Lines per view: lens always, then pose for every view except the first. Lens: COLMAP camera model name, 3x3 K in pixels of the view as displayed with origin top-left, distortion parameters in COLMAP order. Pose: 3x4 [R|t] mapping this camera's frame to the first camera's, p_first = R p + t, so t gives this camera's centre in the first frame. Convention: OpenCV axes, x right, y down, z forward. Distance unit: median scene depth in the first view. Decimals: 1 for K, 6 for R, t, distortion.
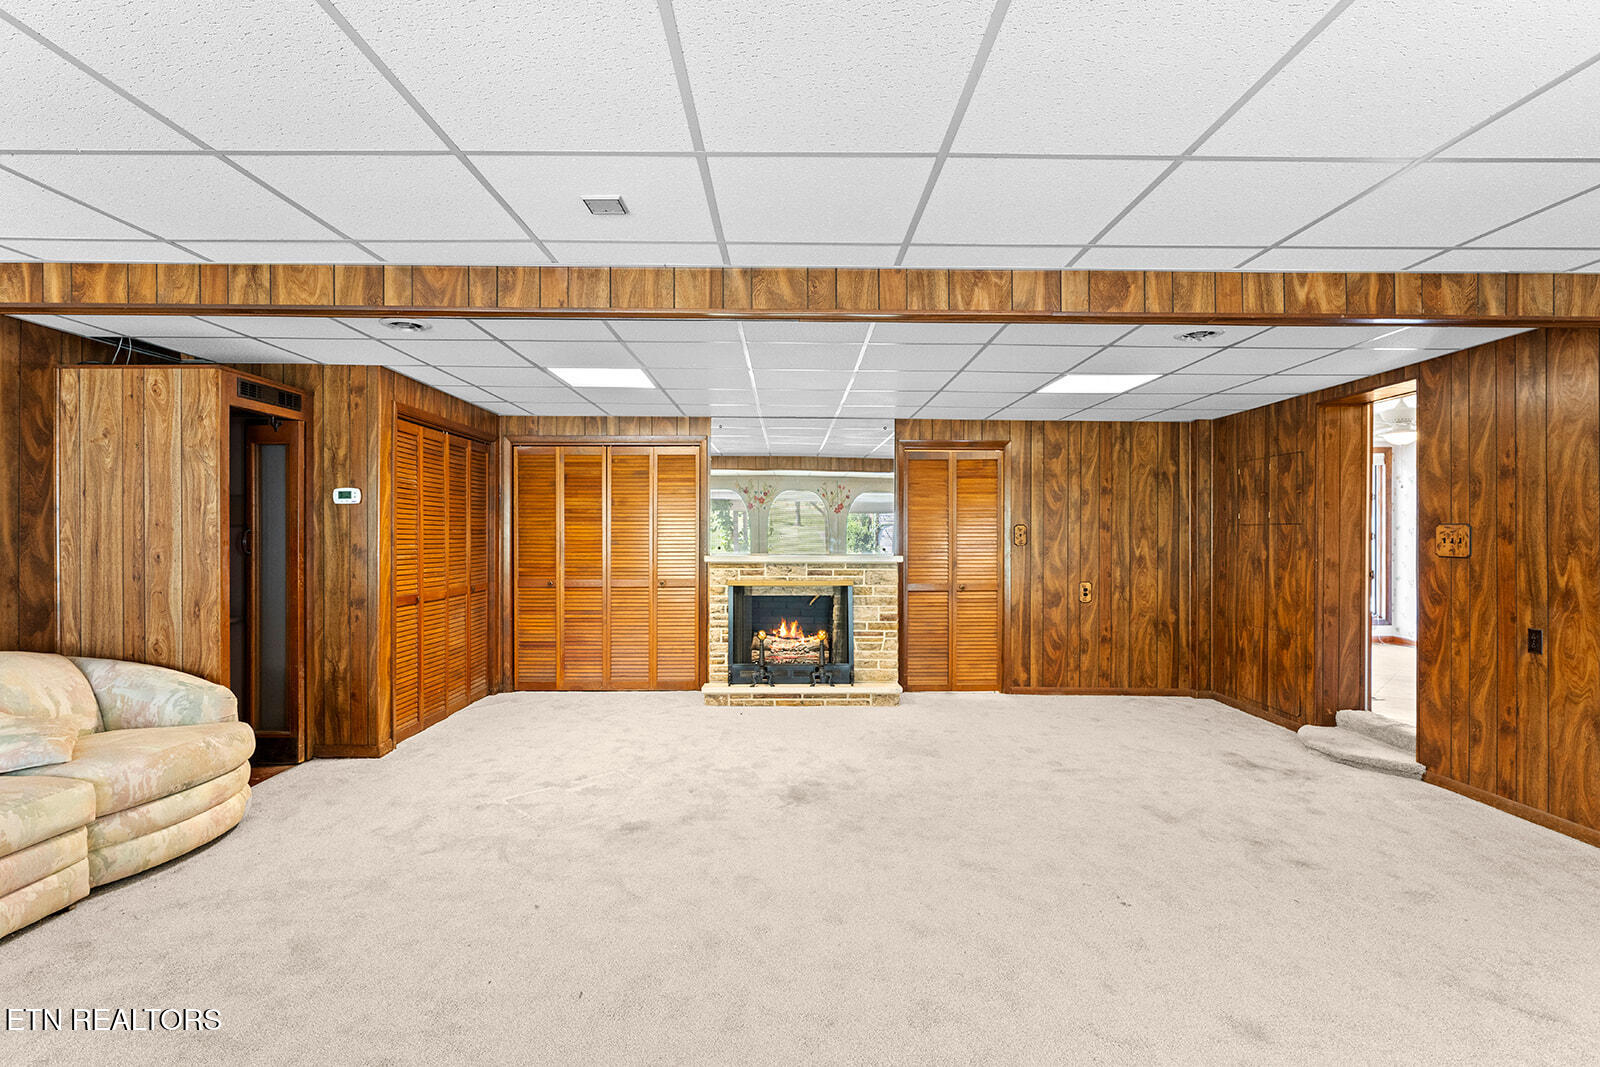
lens RADIAL K [[773.8, 0, 800.0], [0, 773.8, 533.5], [0, 0, 1]] dist [-0.001560, -0.000190]
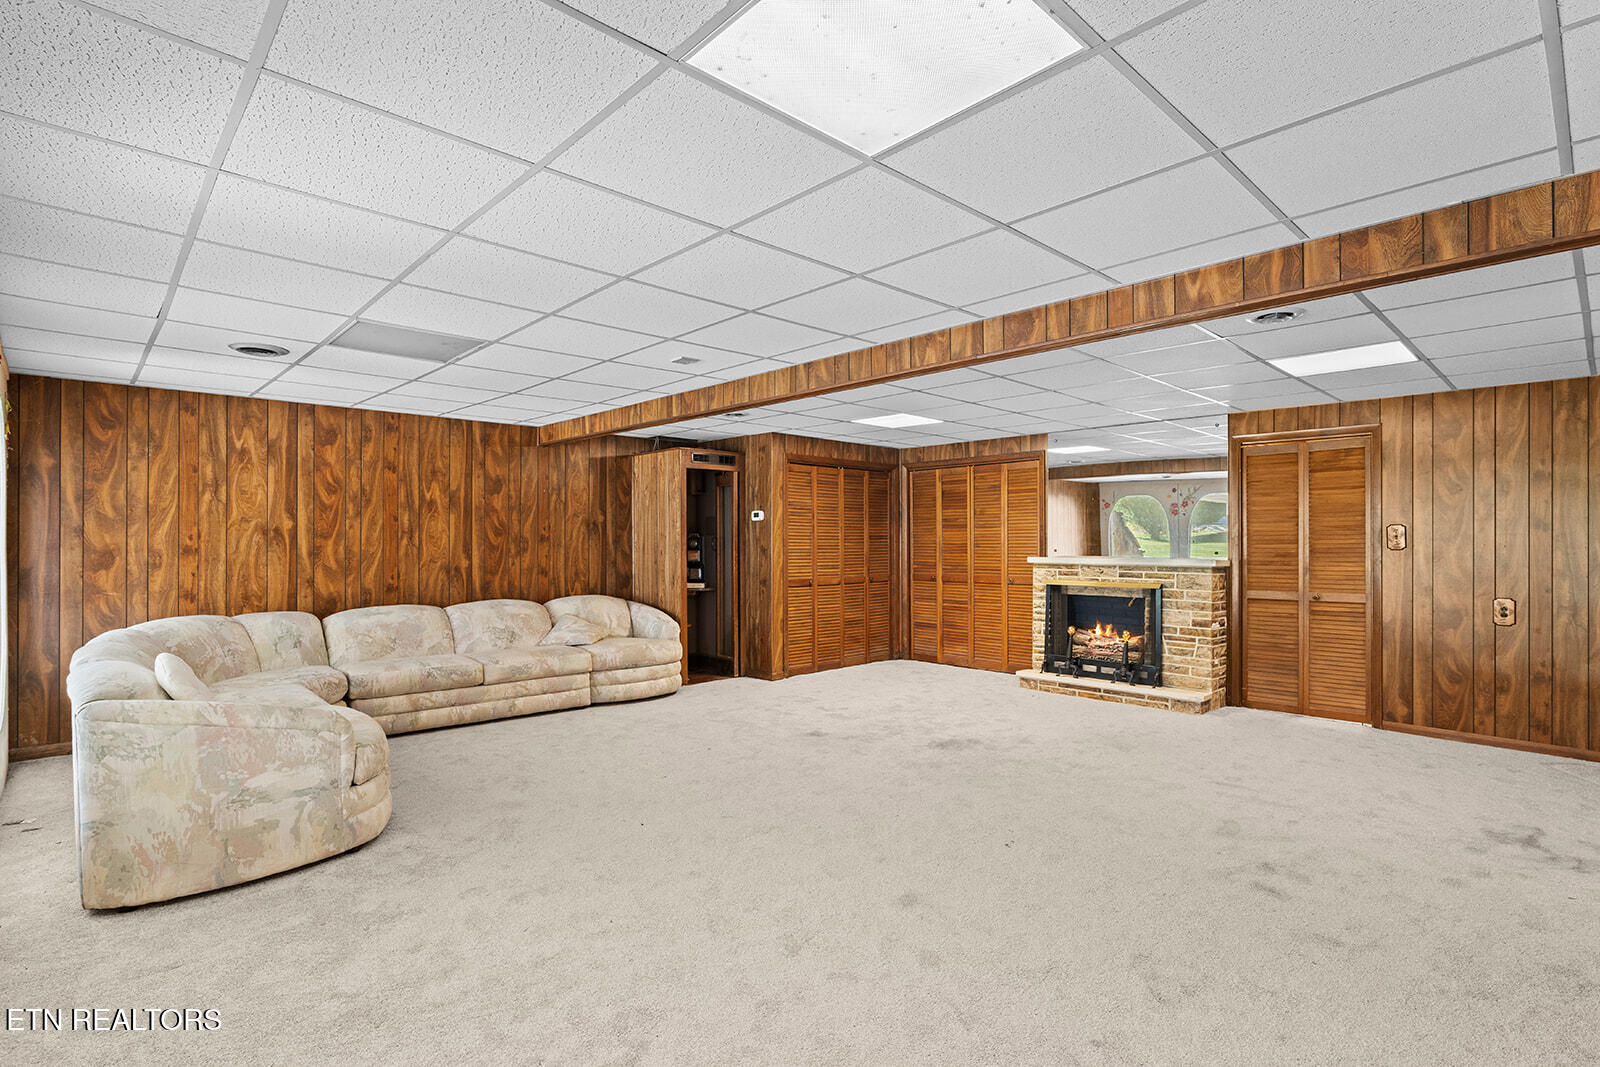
lens RADIAL K [[773.8, 0, 800.0], [0, 773.8, 533.5], [0, 0, 1]] dist [-0.001560, -0.000190]
pose [[0.678678, -0.010246, -0.734364, 0.502461], [0.004086, 0.999940, -0.010175, 0.004399], [0.734424, 0.003905, 0.678679, -0.021297]]
